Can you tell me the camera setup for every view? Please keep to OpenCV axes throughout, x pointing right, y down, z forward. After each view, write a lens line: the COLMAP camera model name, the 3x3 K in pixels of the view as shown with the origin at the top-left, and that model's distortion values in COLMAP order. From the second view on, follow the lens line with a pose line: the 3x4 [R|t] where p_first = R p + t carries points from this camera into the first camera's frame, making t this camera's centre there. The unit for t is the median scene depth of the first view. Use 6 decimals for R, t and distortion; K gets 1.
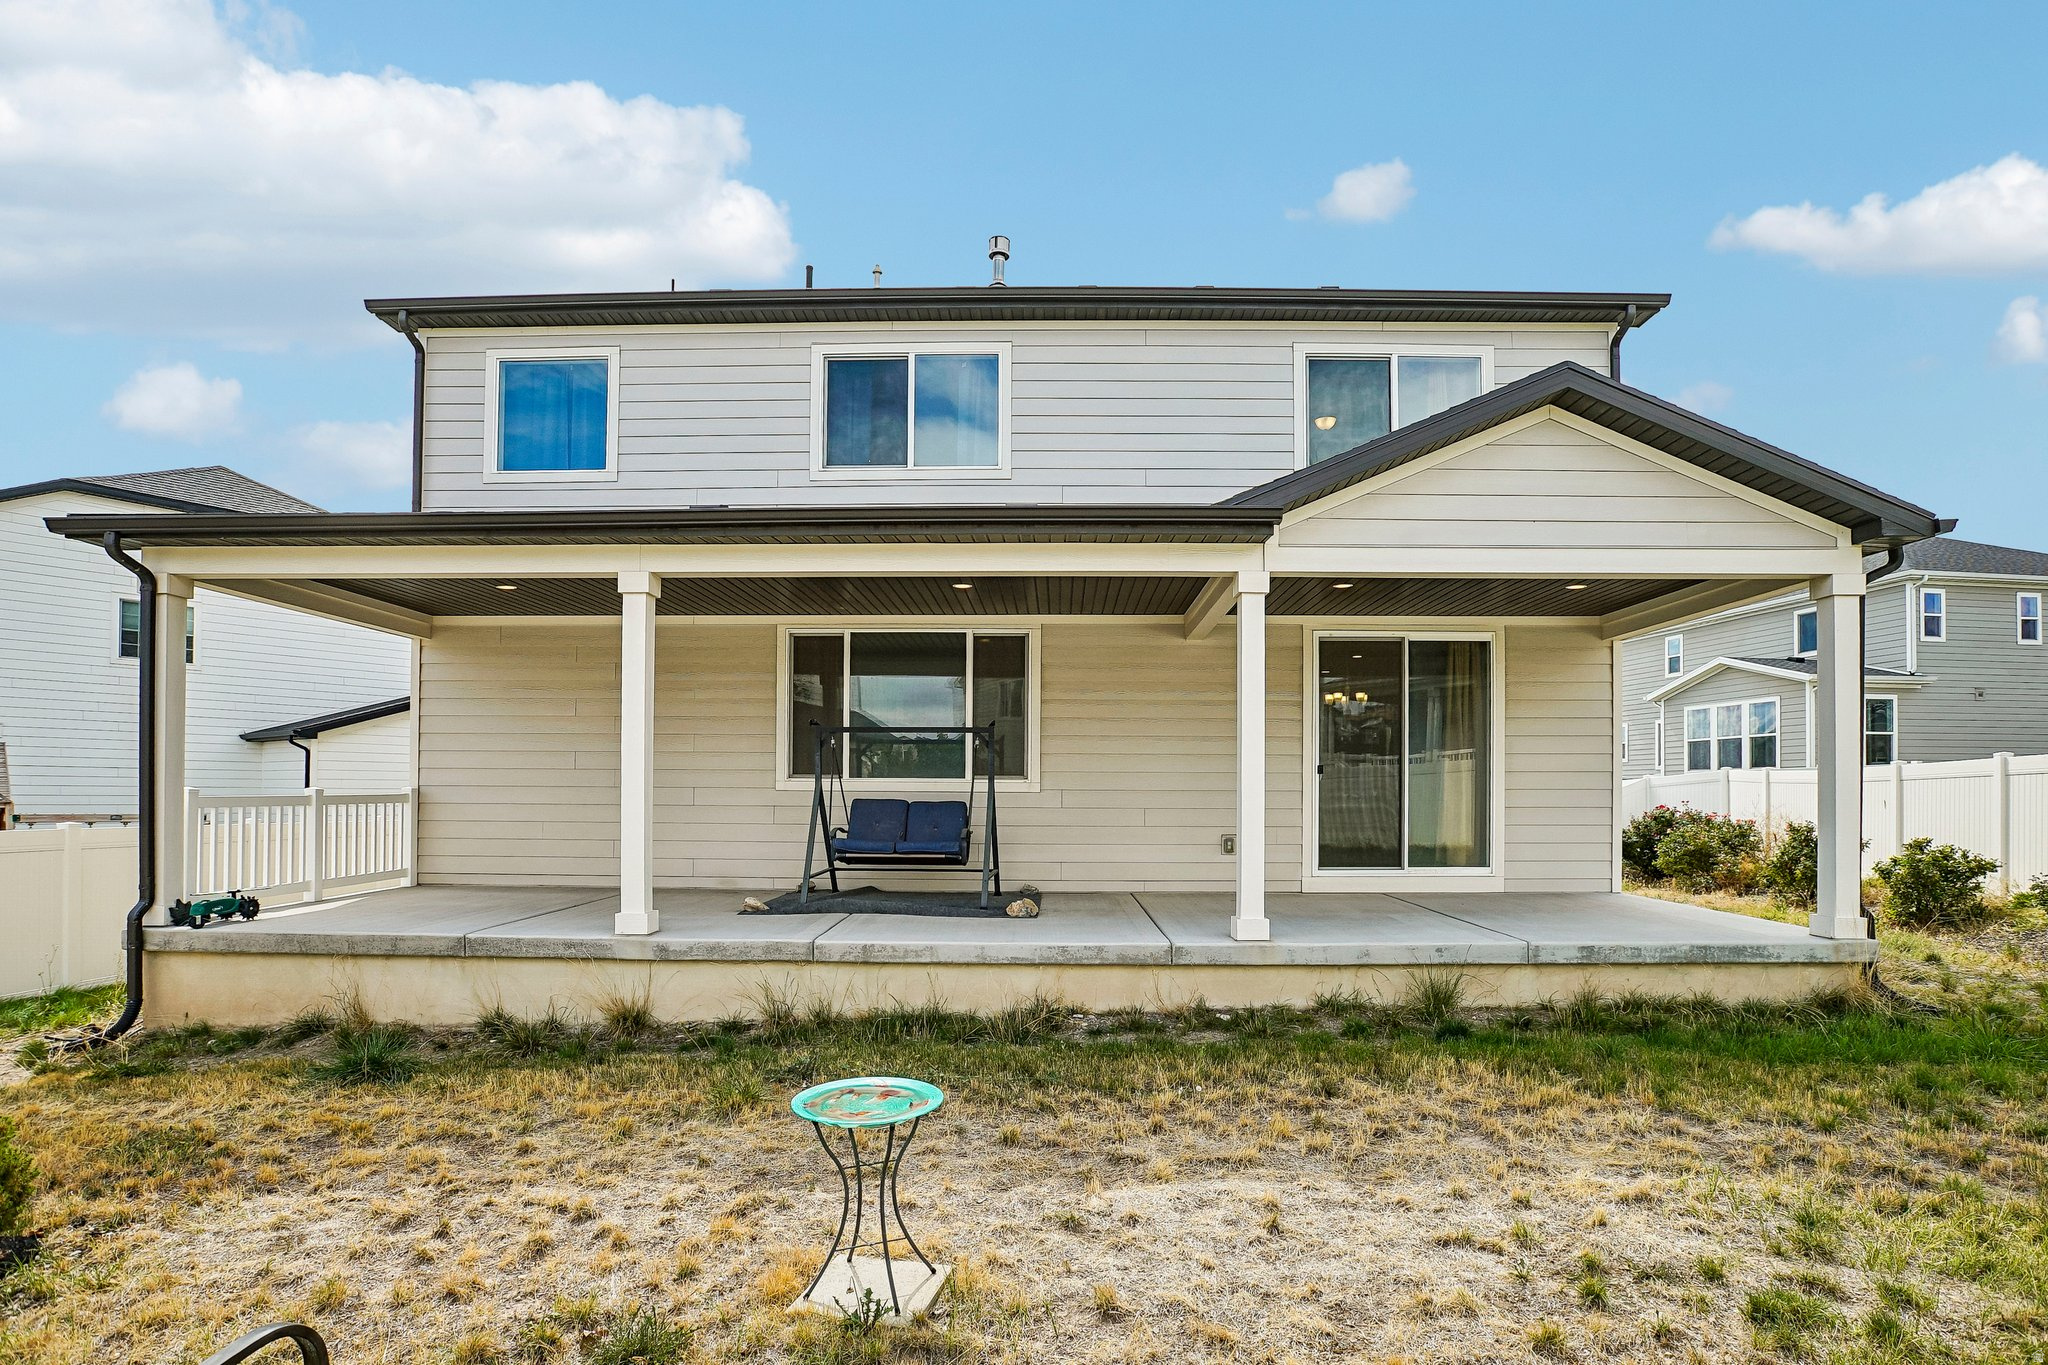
lens RADIAL K [[996.0, 0, 1023.7], [0, 996.0, 783.1], [0, 0, 1]] dist [-0.081143, 0.042679]
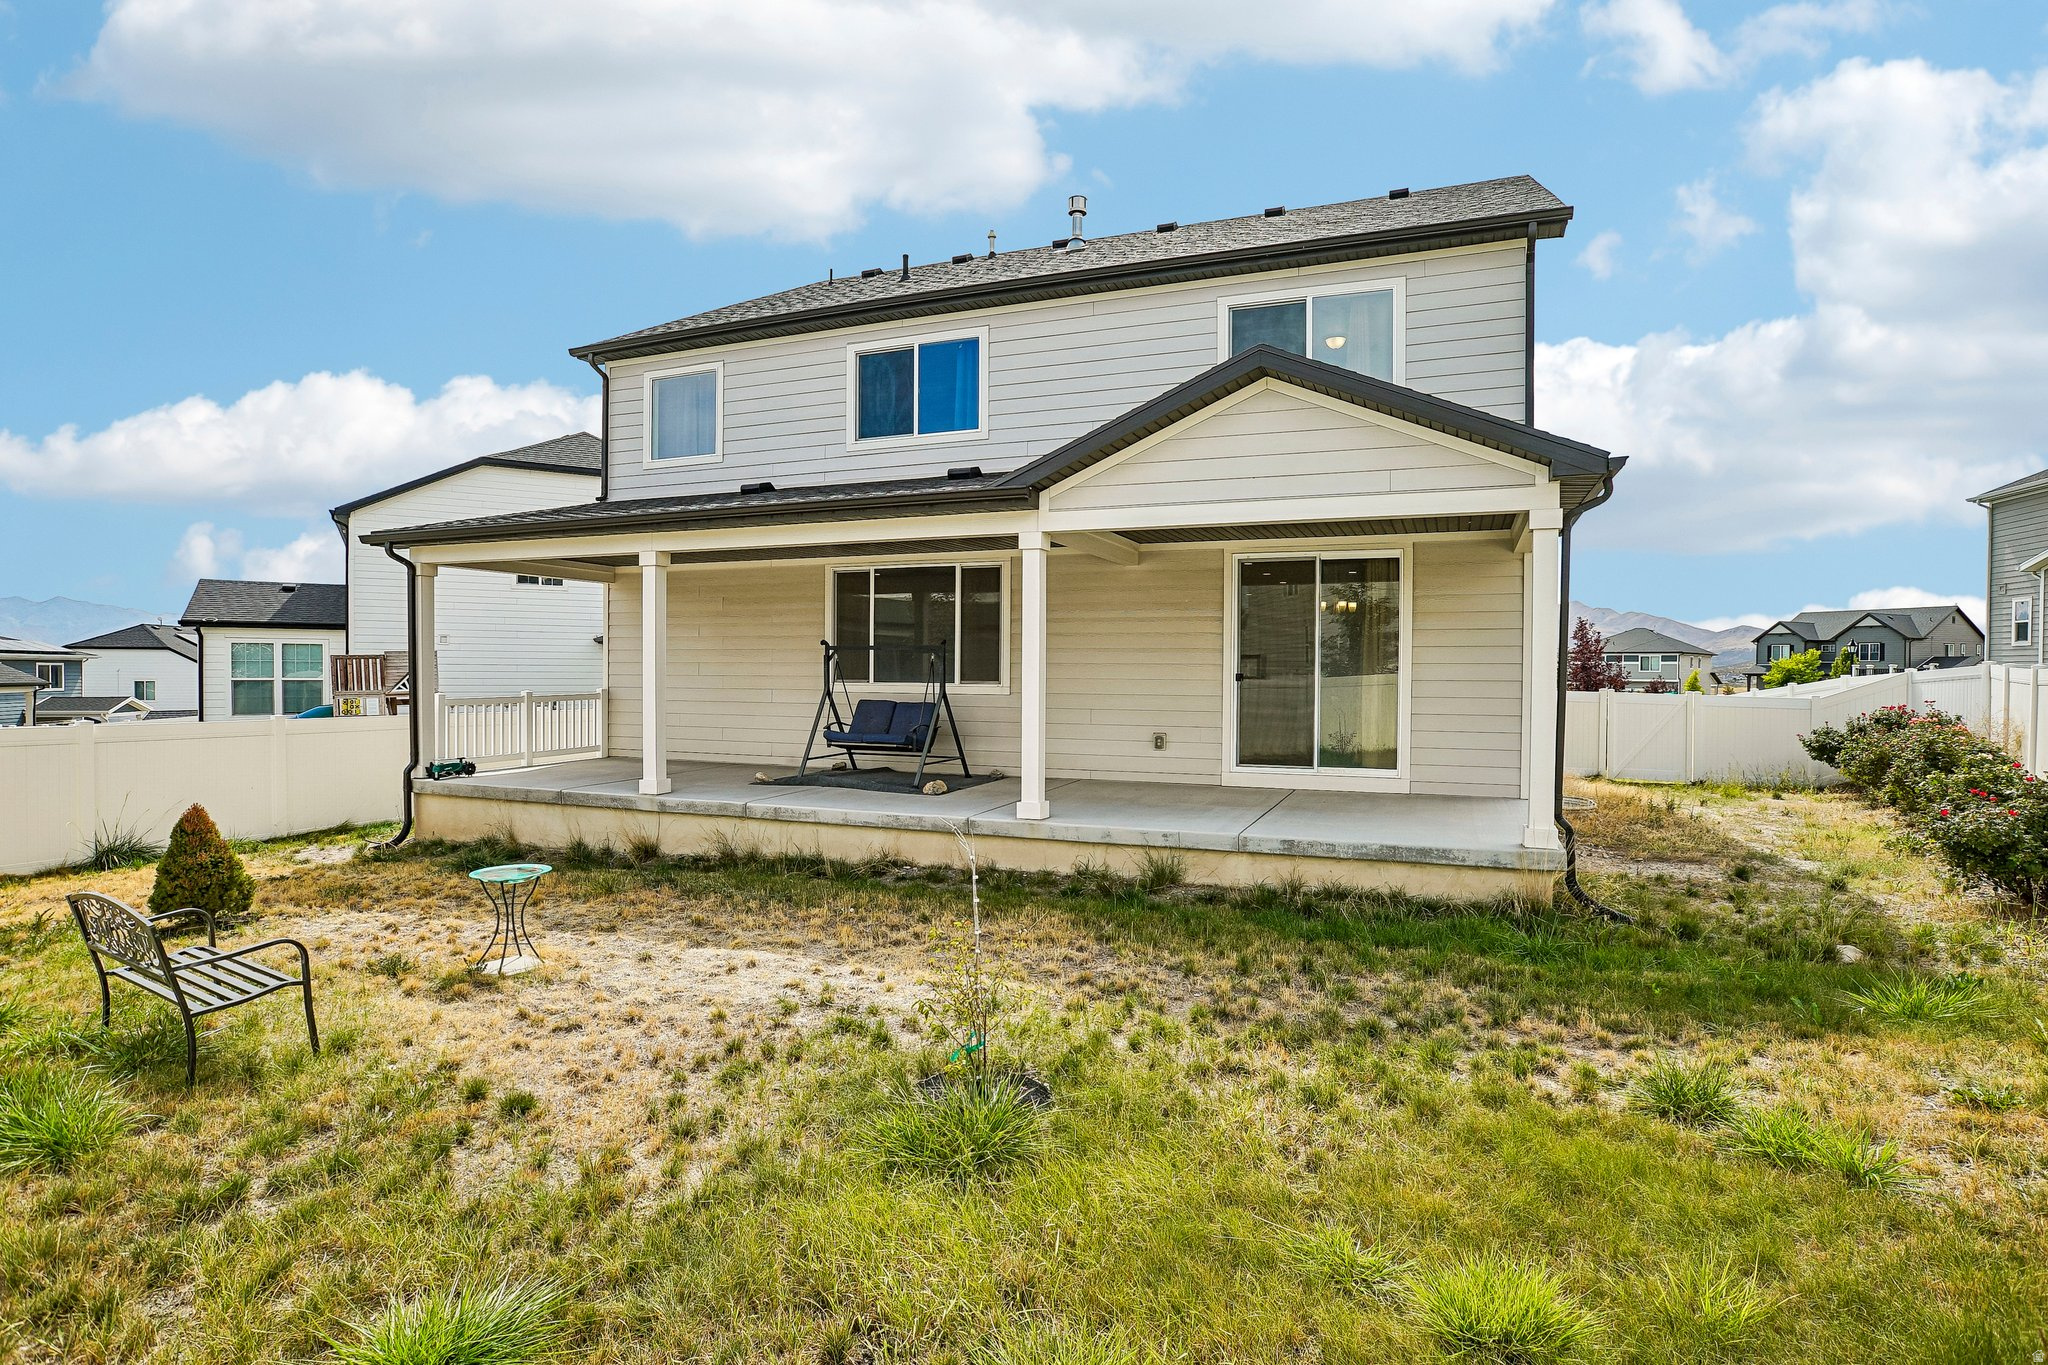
lens RADIAL K [[1012.2, 0, 1032.2], [0, 1012.2, 693.9], [0, 0, 1]] dist [-0.094029, 0.077821]
pose [[0.938964, 0.007759, -0.343928, 0.656340], [0.003682, 0.999462, 0.032600, -0.046350], [0.343996, -0.031877, 0.938430, -0.226145]]
